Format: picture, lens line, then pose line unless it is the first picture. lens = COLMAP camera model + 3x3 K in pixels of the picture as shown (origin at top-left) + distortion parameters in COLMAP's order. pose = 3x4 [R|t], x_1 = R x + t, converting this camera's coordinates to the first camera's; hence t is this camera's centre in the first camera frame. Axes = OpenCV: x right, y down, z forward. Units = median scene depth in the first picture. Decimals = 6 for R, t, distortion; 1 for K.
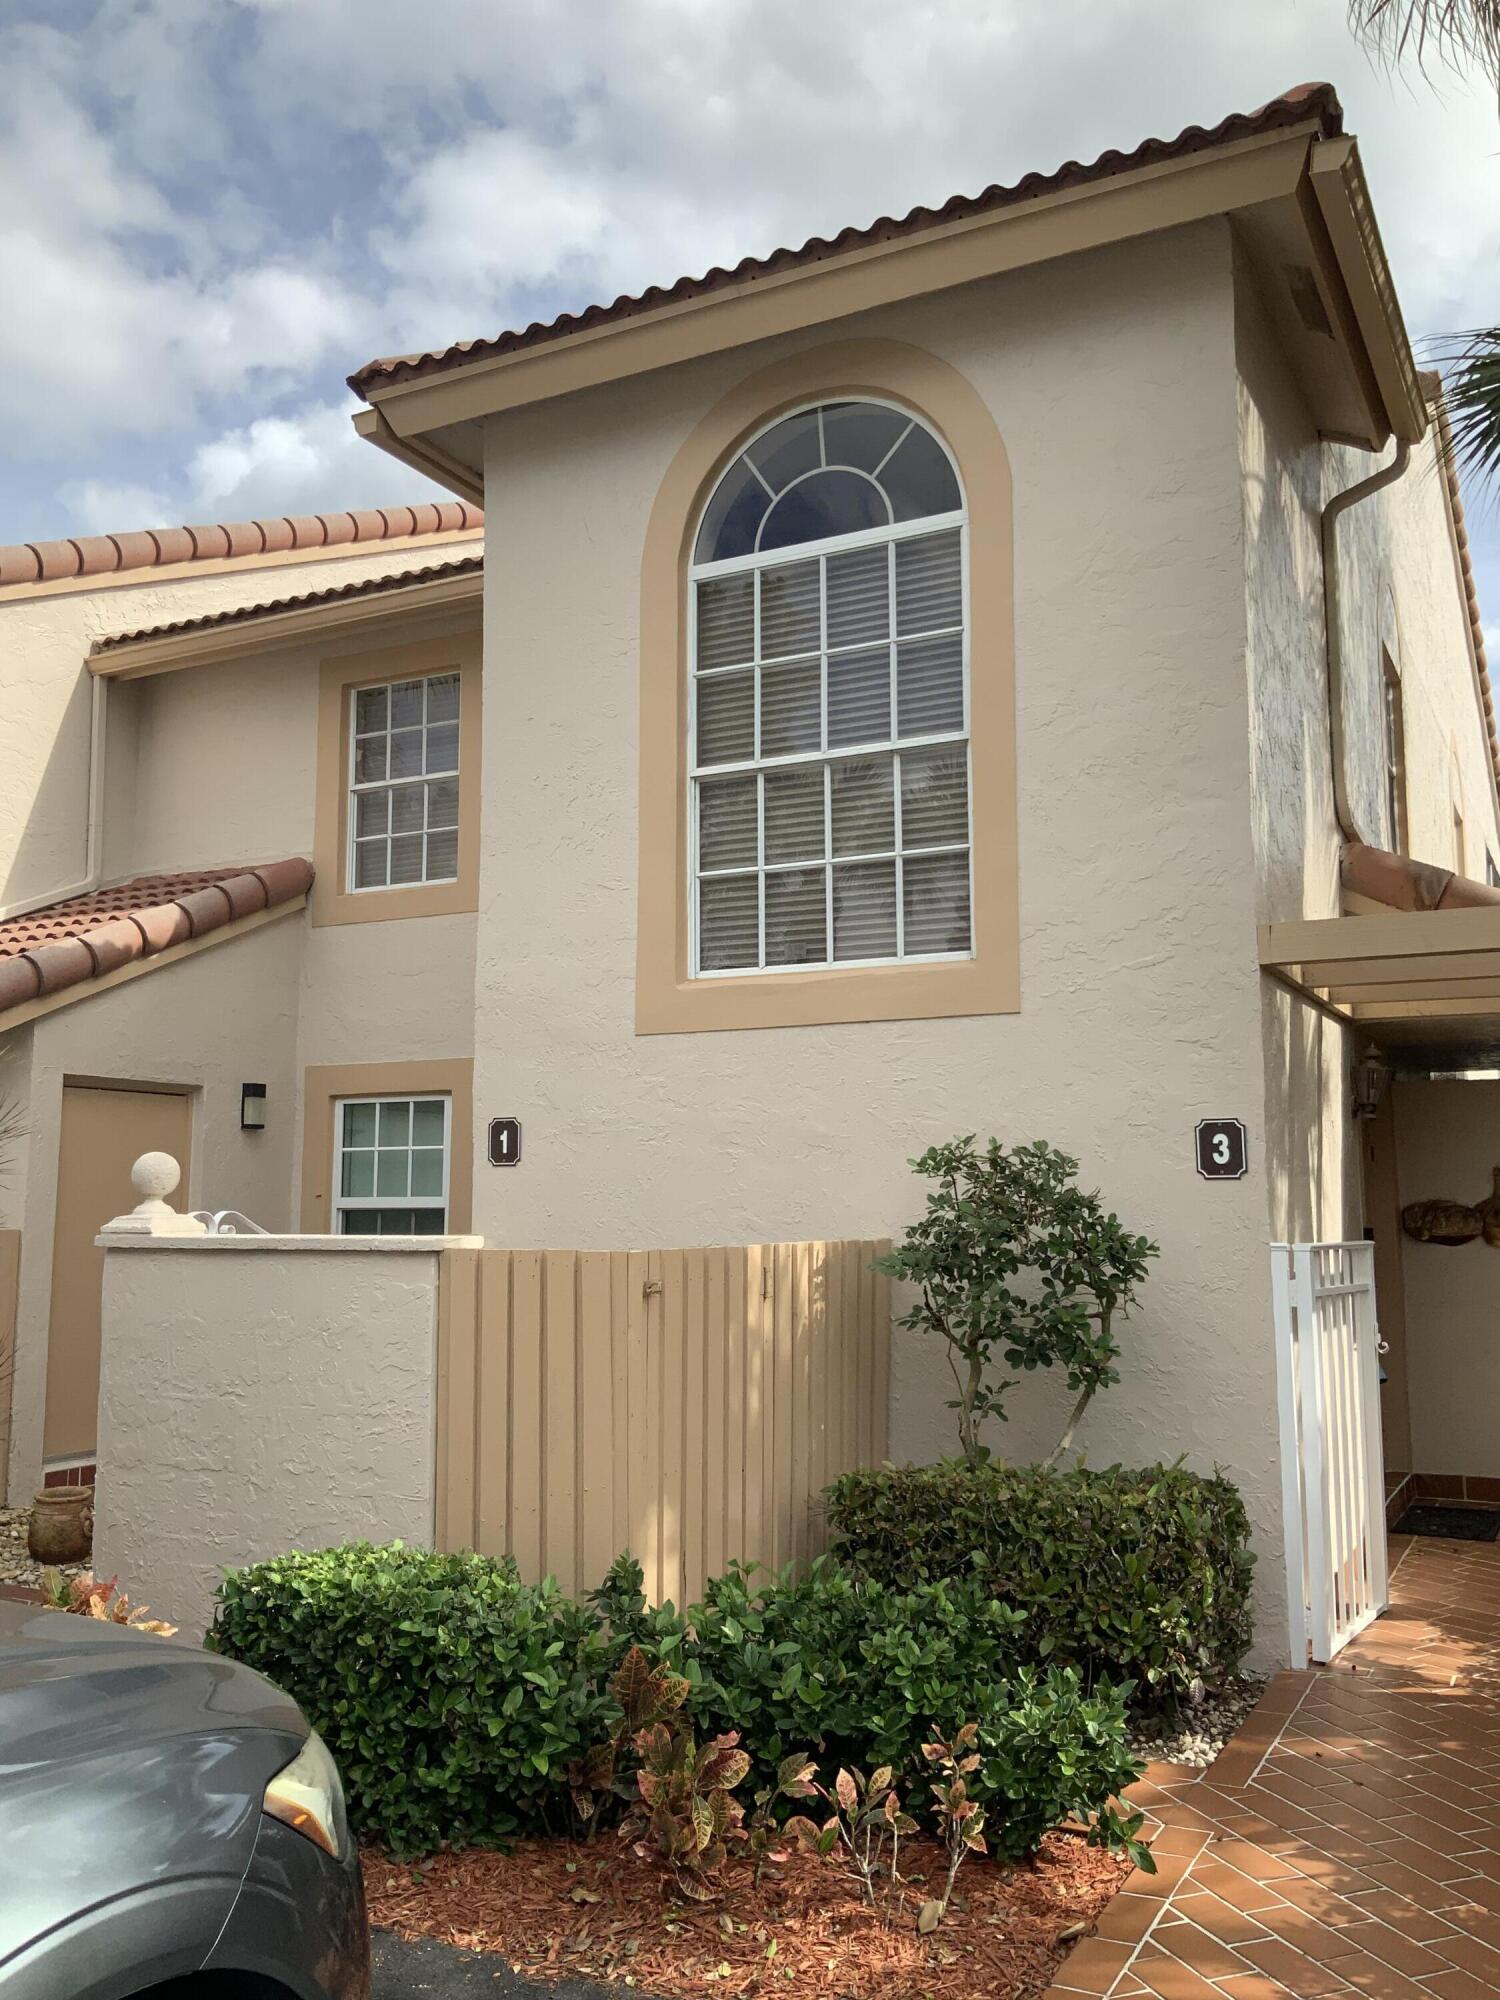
lens RADIAL K [[1666.1, 0, 750.0], [0, 1666.1, 1000.0], [0, 0, 1]] dist [0.102861, -0.217604]
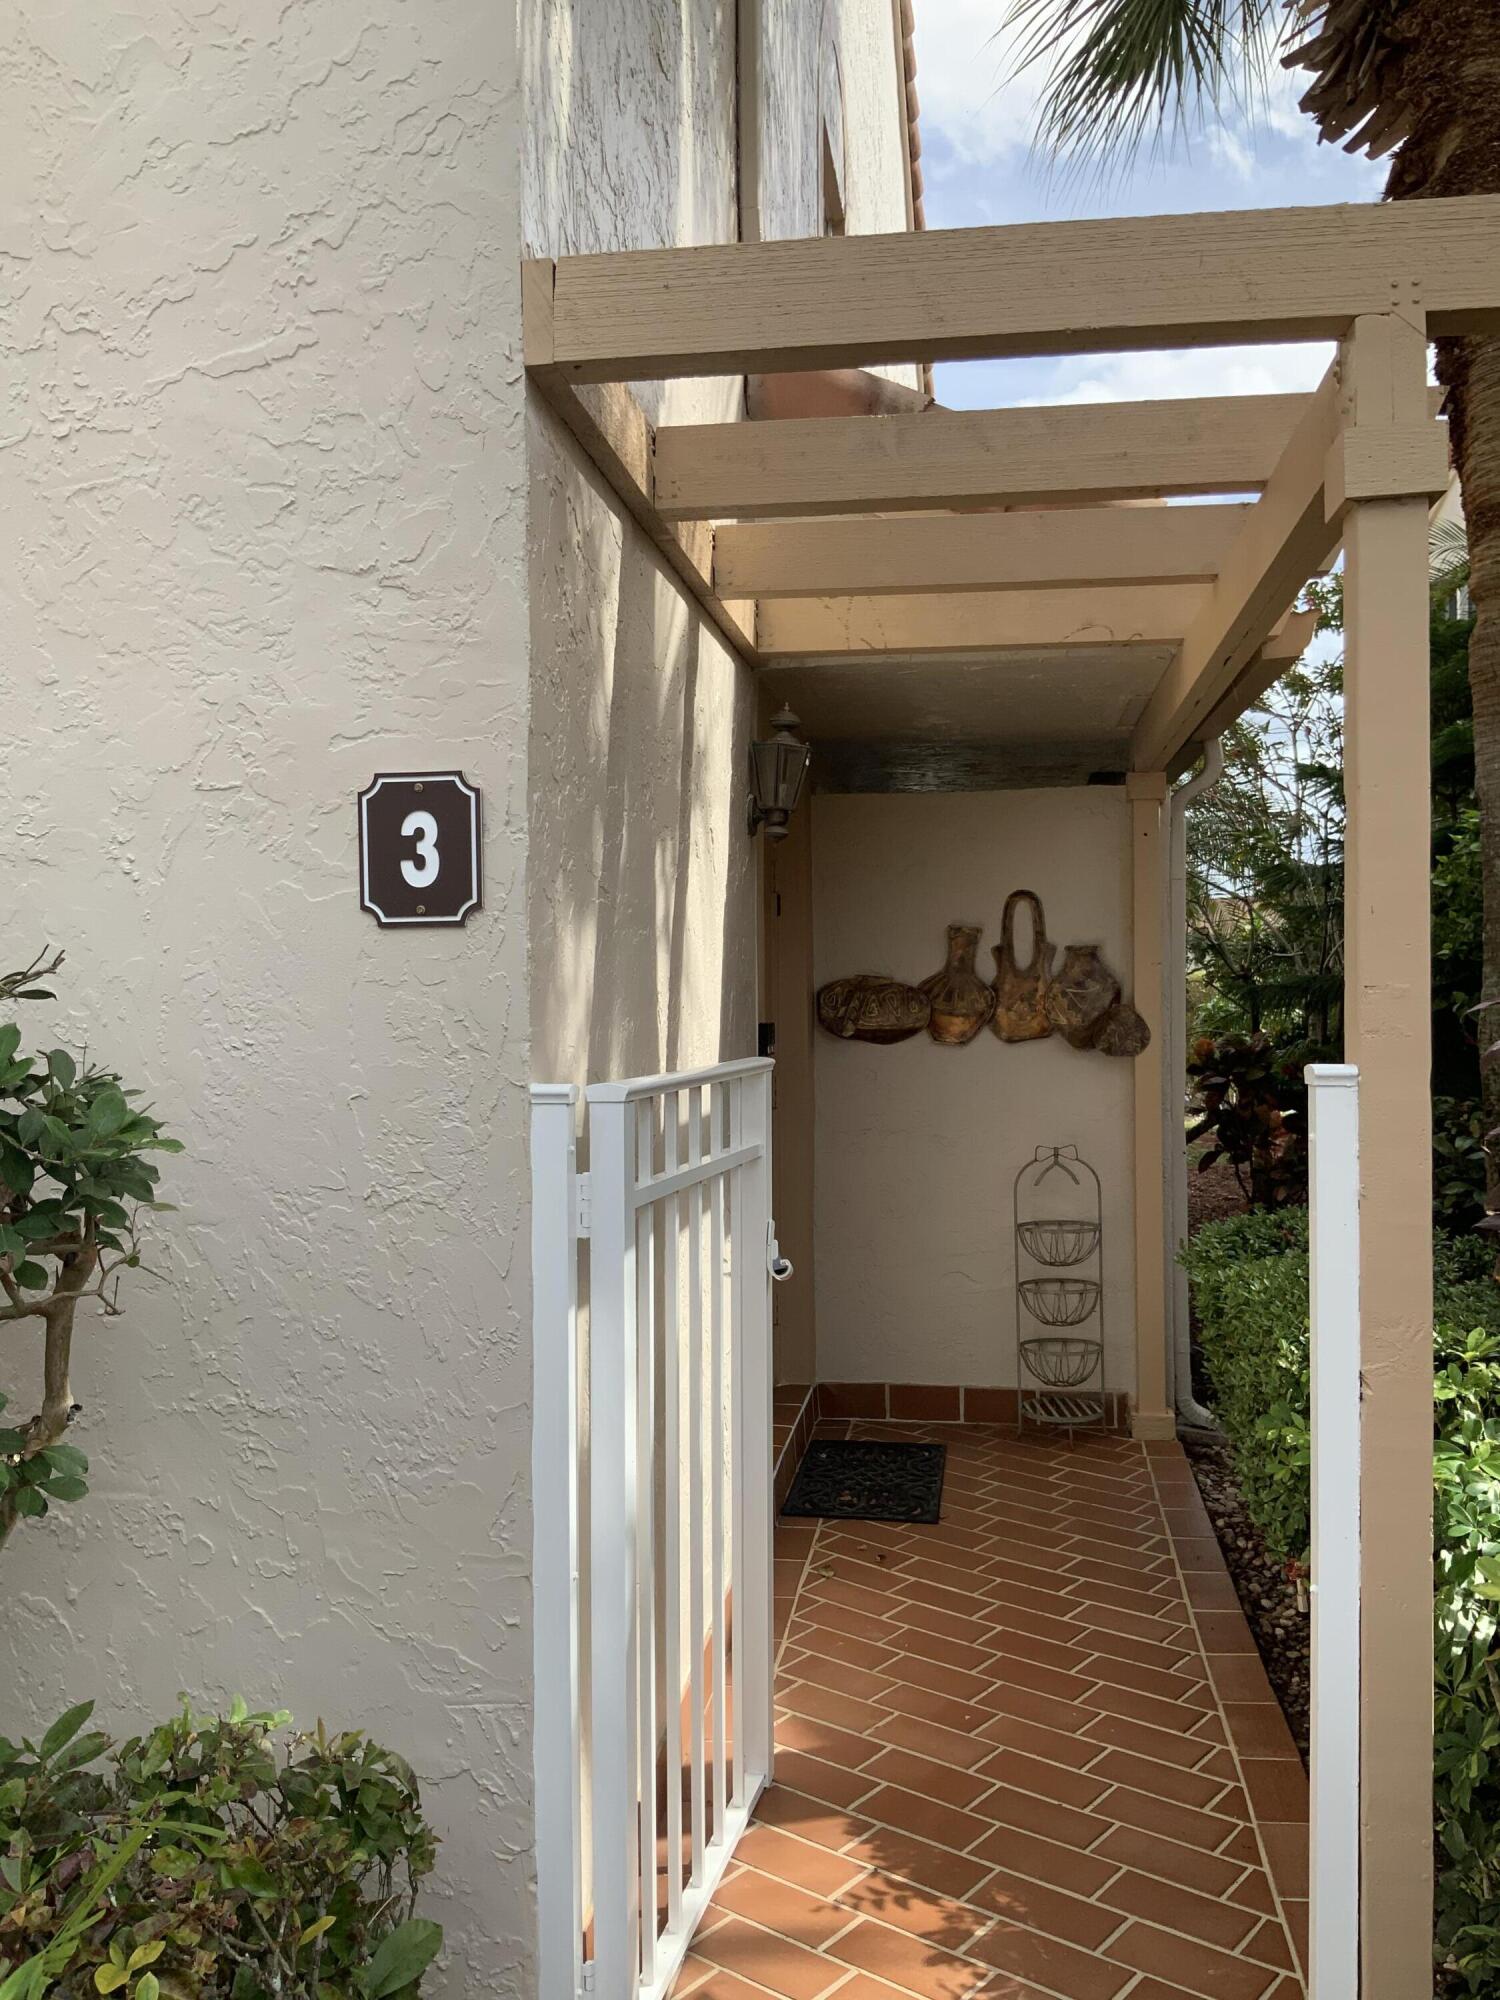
lens RADIAL K [[1685.9, 0, 750.0], [0, 1685.9, 1000.0], [0, 0, 1]] dist [0.160082, -0.201762]
pose [[0.944212, -0.006784, 0.329268, 0.207153], [-0.036922, 0.991304, 0.126302, 0.065638], [-0.327261, -0.131413, 0.935751, 0.557813]]
